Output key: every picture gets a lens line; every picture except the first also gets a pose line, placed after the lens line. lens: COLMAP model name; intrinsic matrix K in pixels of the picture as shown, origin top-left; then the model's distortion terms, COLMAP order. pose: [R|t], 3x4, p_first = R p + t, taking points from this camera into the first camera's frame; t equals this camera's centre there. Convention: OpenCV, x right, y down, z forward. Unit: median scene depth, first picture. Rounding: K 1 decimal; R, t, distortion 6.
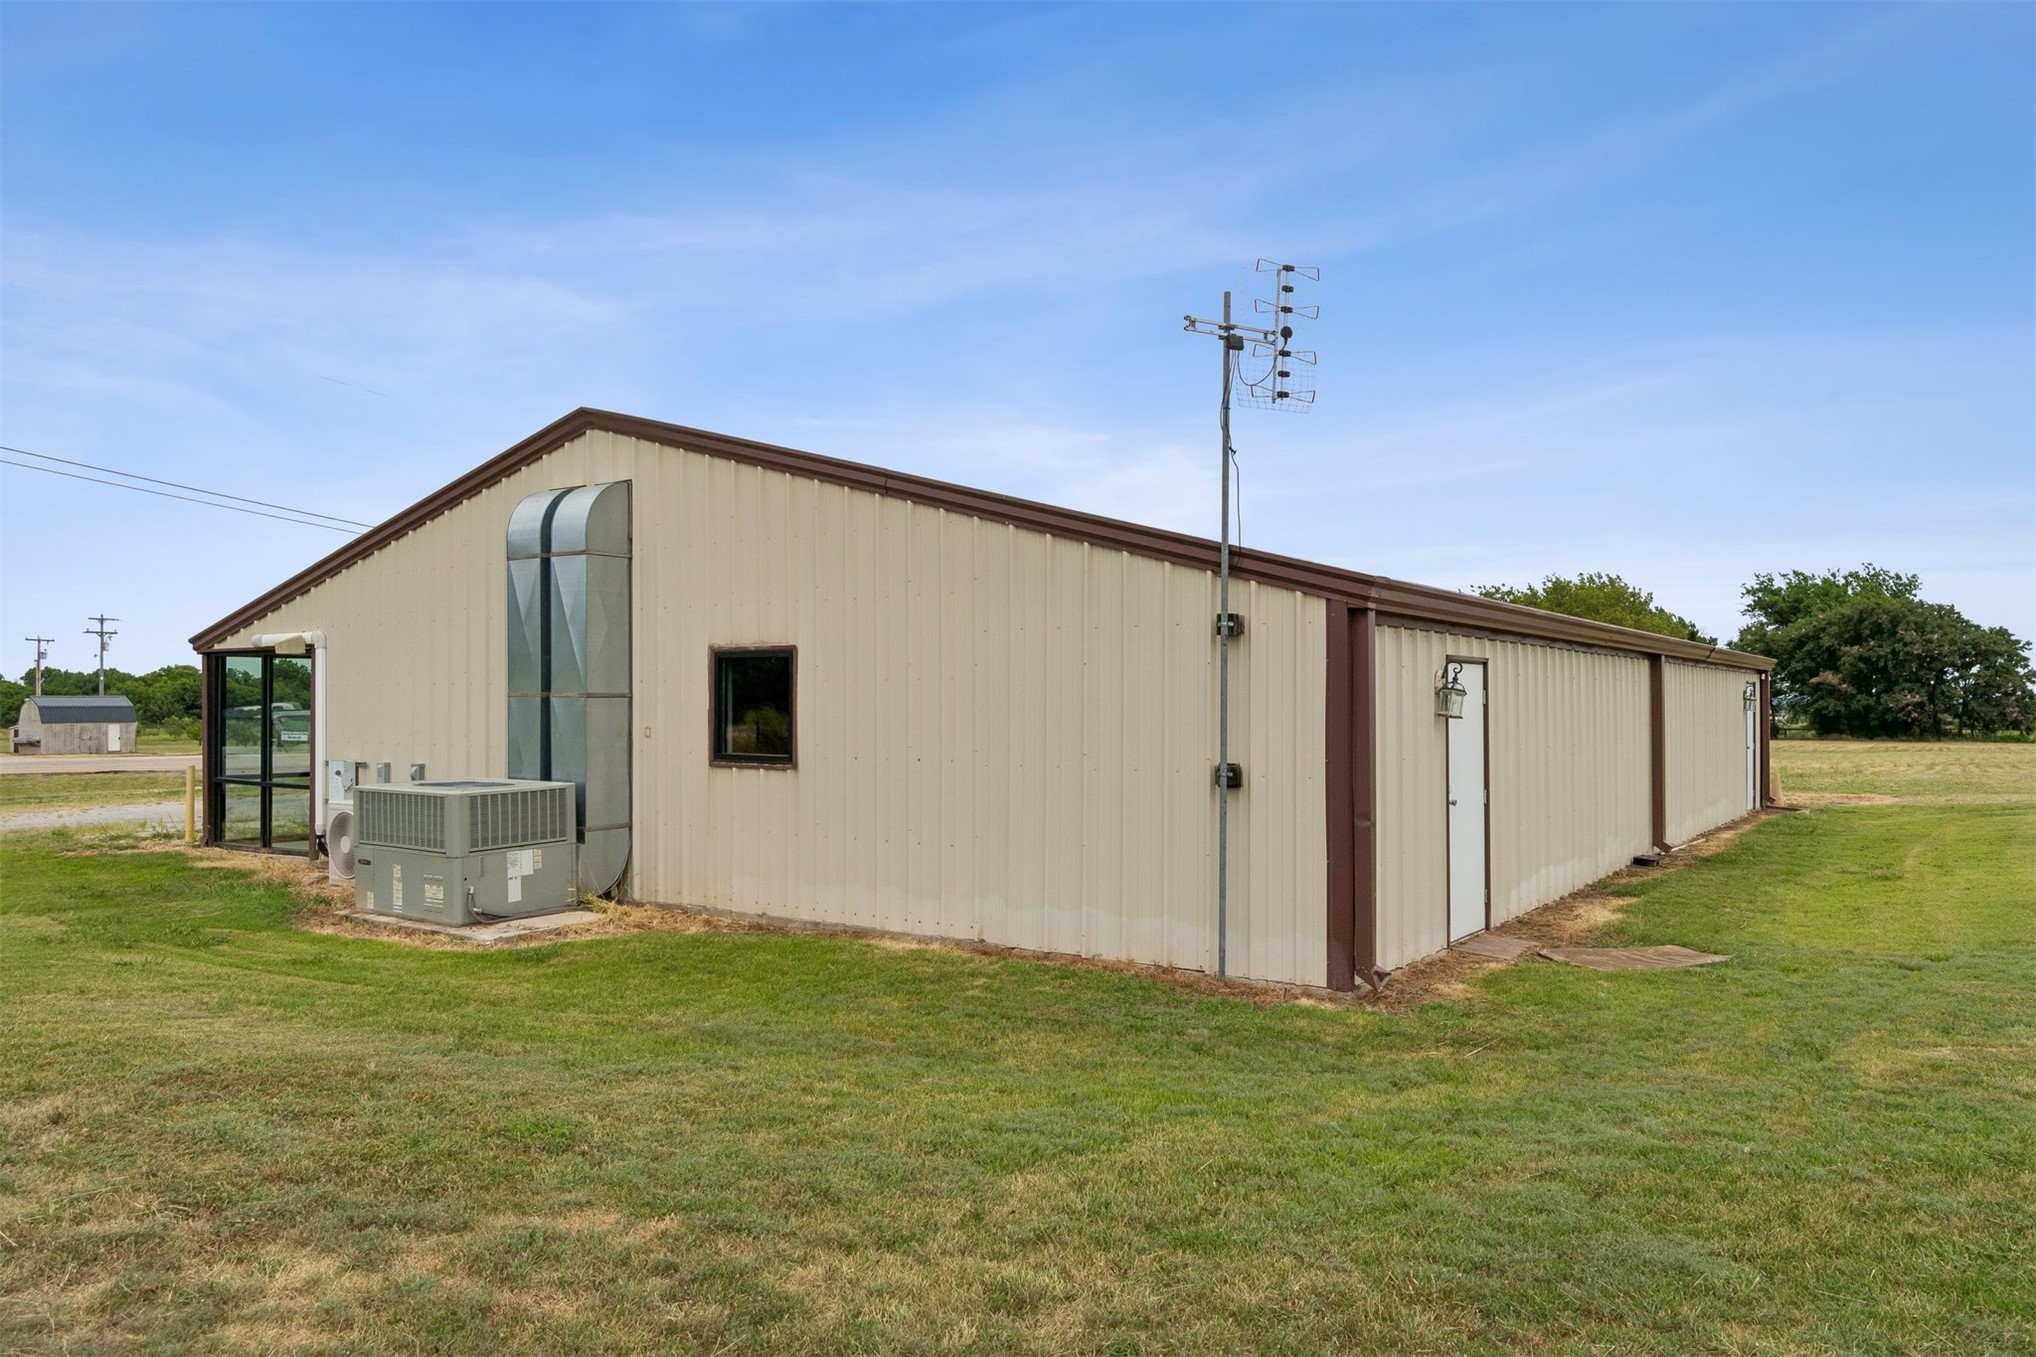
lens RADIAL K [[1436.1, 0, 1019.2], [0, 1436.1, 685.4], [0, 0, 1]] dist [-0.004547, -0.002081]
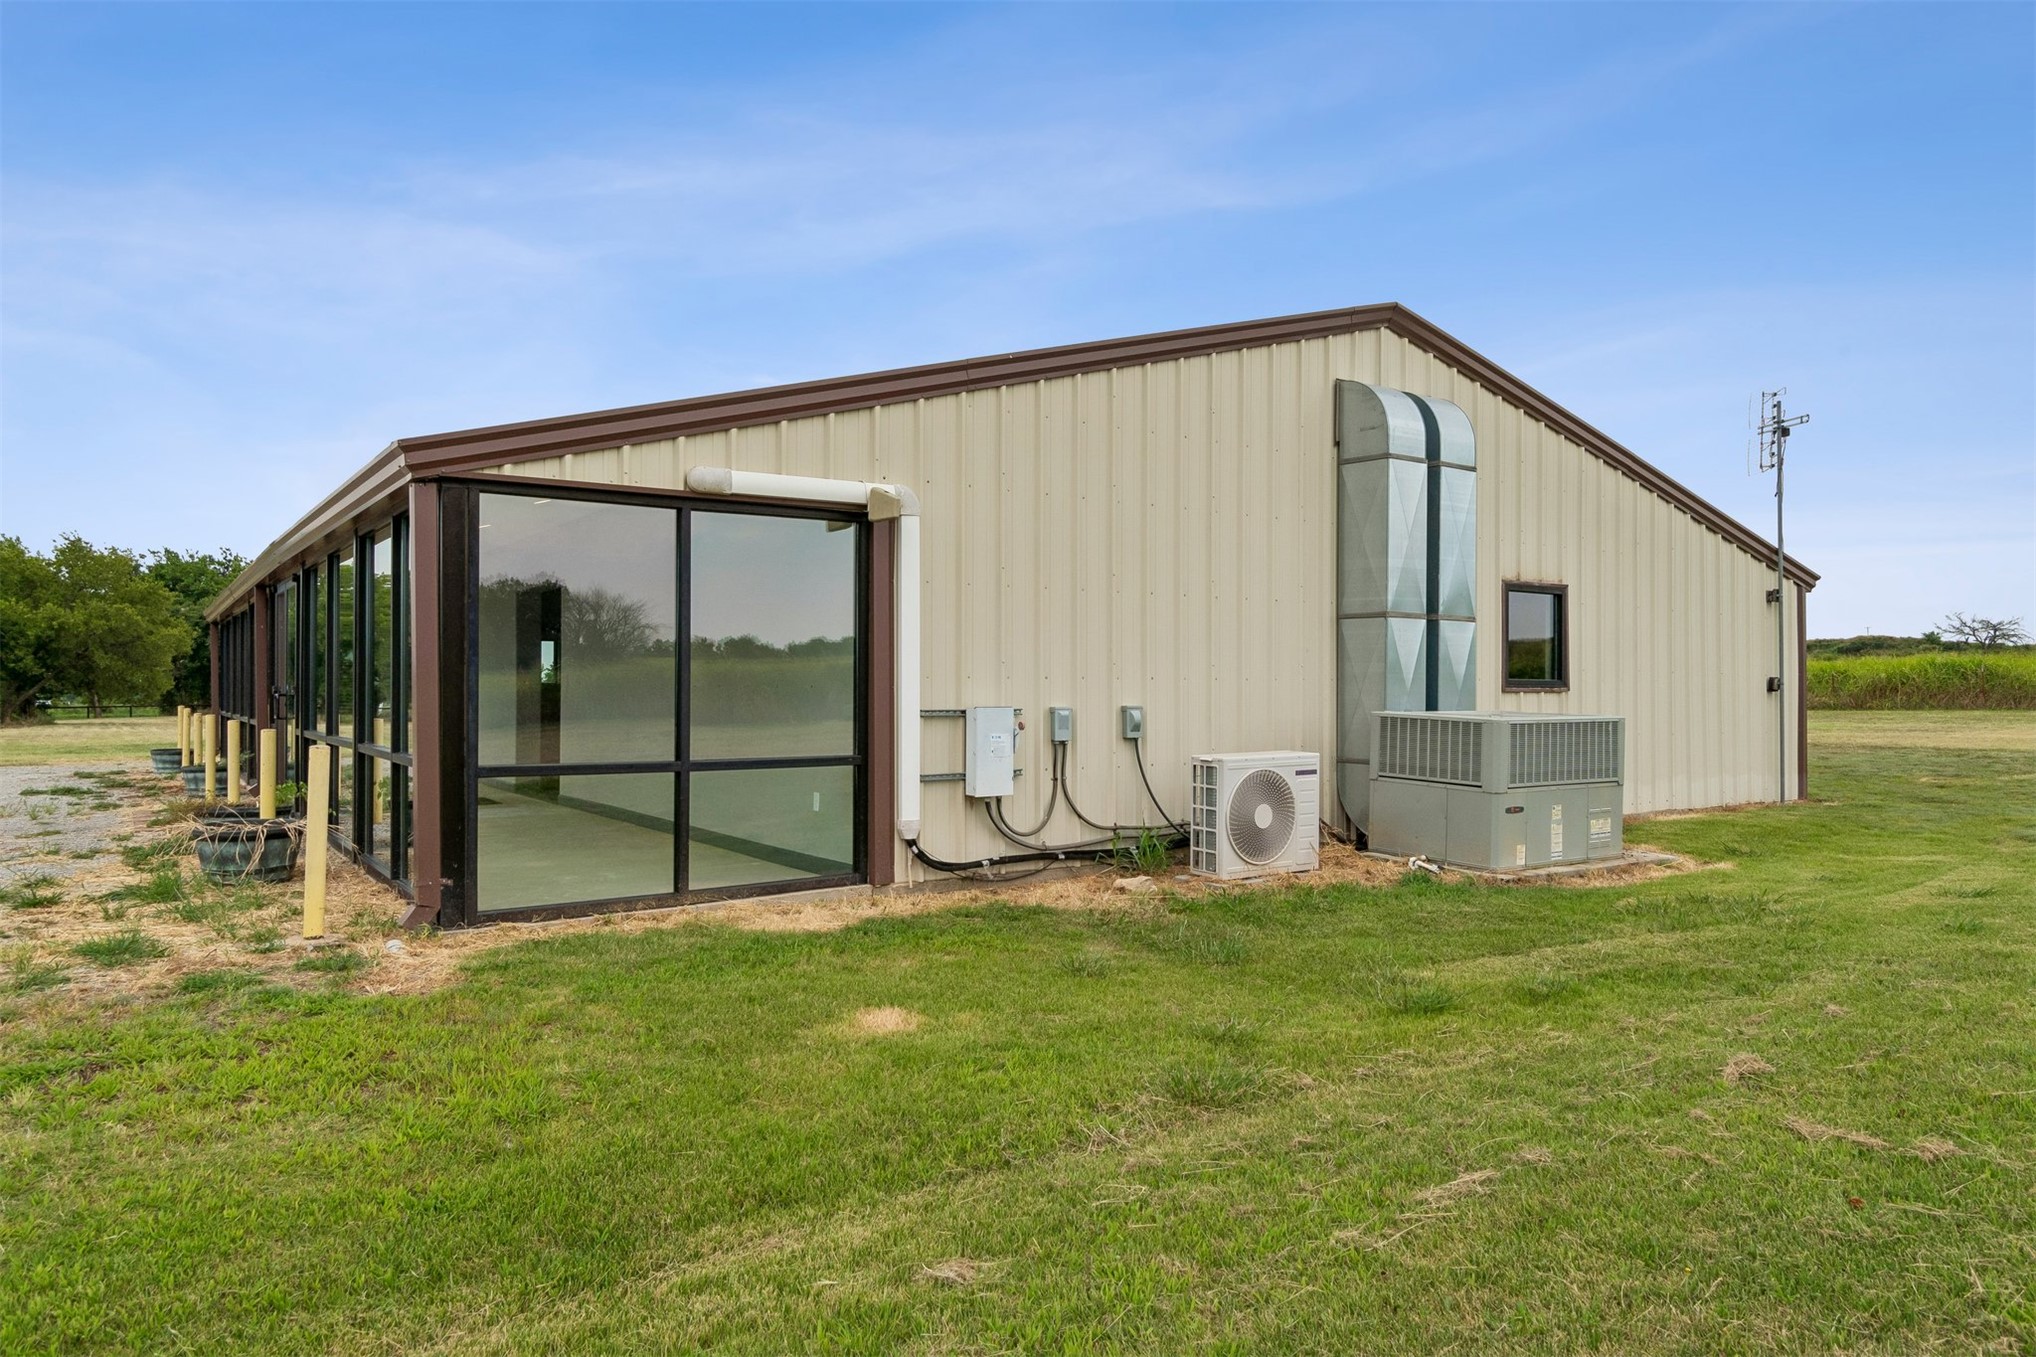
lens RADIAL K [[1278.5, 0, 1019.7], [0, 1278.5, 687.1], [0, 0, 1]] dist [-0.010923, -0.000939]
pose [[0.348984, -0.005920, 0.937110, -1.247592], [-0.015295, 0.999811, 0.012012, 0.047963], [-0.937004, -0.018525, 0.348828, 1.016011]]
